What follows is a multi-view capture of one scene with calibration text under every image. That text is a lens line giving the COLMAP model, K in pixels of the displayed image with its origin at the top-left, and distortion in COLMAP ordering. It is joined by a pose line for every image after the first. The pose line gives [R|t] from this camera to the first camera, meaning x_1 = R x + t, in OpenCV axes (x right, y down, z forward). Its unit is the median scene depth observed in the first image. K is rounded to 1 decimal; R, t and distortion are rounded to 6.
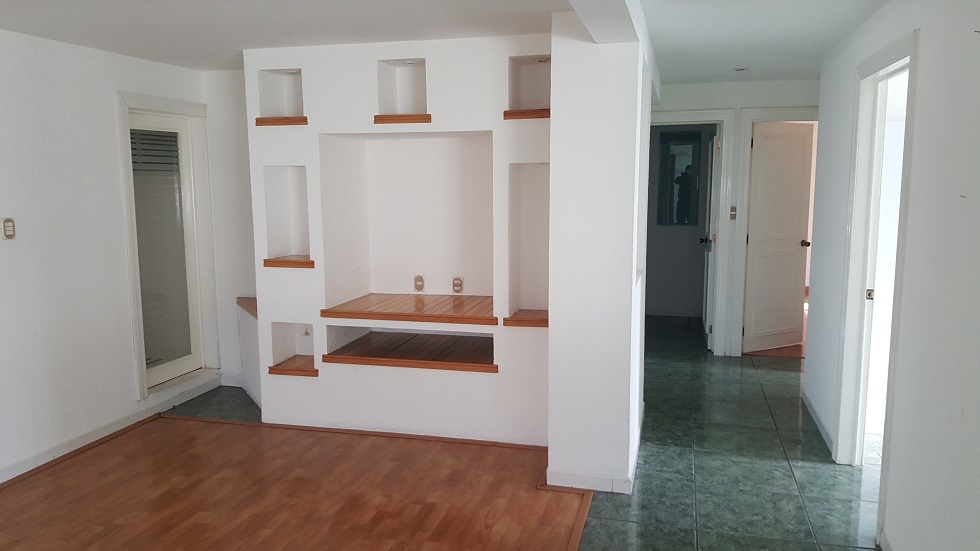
lens RADIAL K [[731.7, 0, 490.4], [0, 731.7, 280.5], [0, 0, 1]] dist [0.063801, -0.084981]
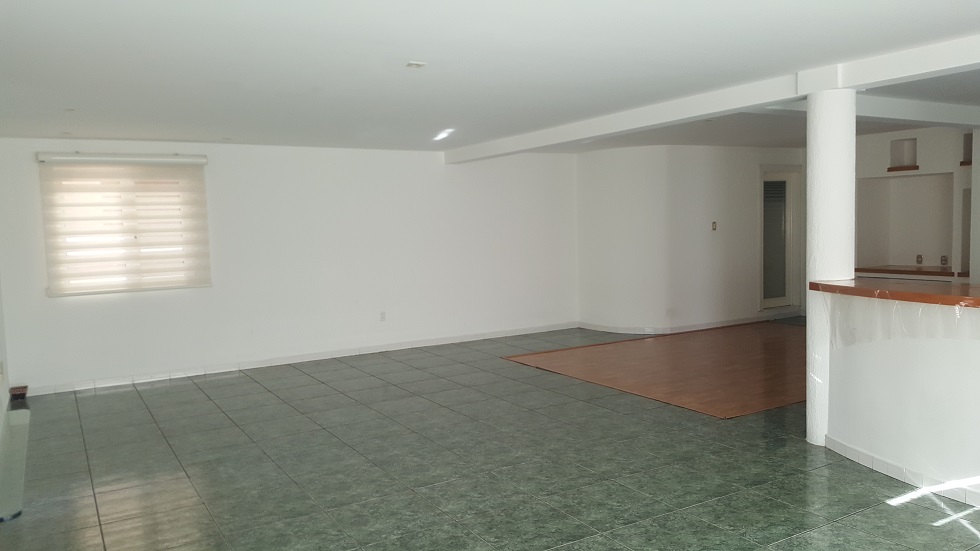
lens RADIAL K [[731.7, 0, 487.5], [0, 731.7, 269.4], [0, 0, 1]] dist [0.063801, -0.084981]
pose [[0.720129, 0.029726, -0.693203, 0.435711], [-0.075785, 0.996474, -0.035997, 0.191220], [0.689689, 0.078457, 0.719843, -1.100771]]
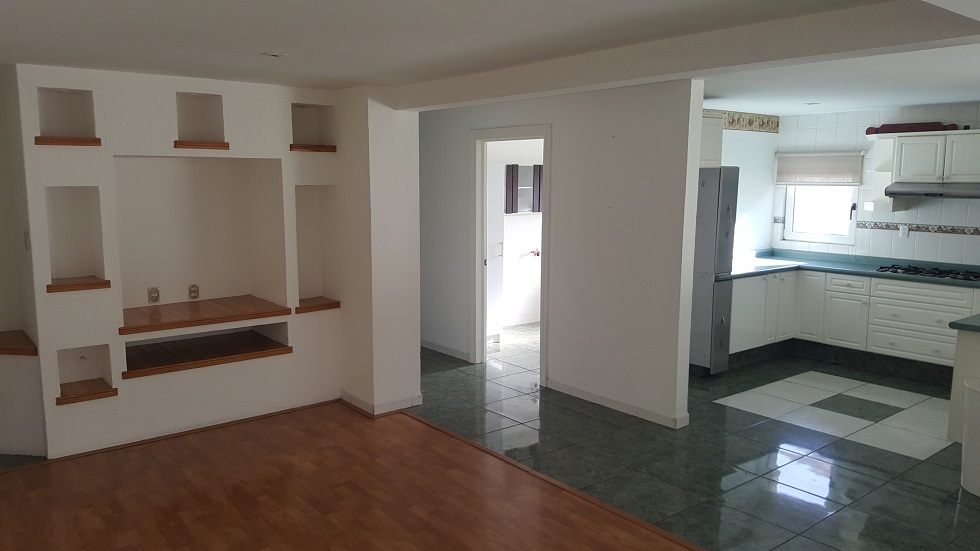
lens RADIAL K [[731.7, 0, 486.4], [0, 731.7, 280.4], [0, 0, 1]] dist [0.063801, -0.084981]
pose [[0.583681, -0.107603, 0.804822, -0.765539], [0.104676, 0.992881, 0.056833, -0.031109], [-0.805207, 0.051073, 0.590790, -0.014515]]
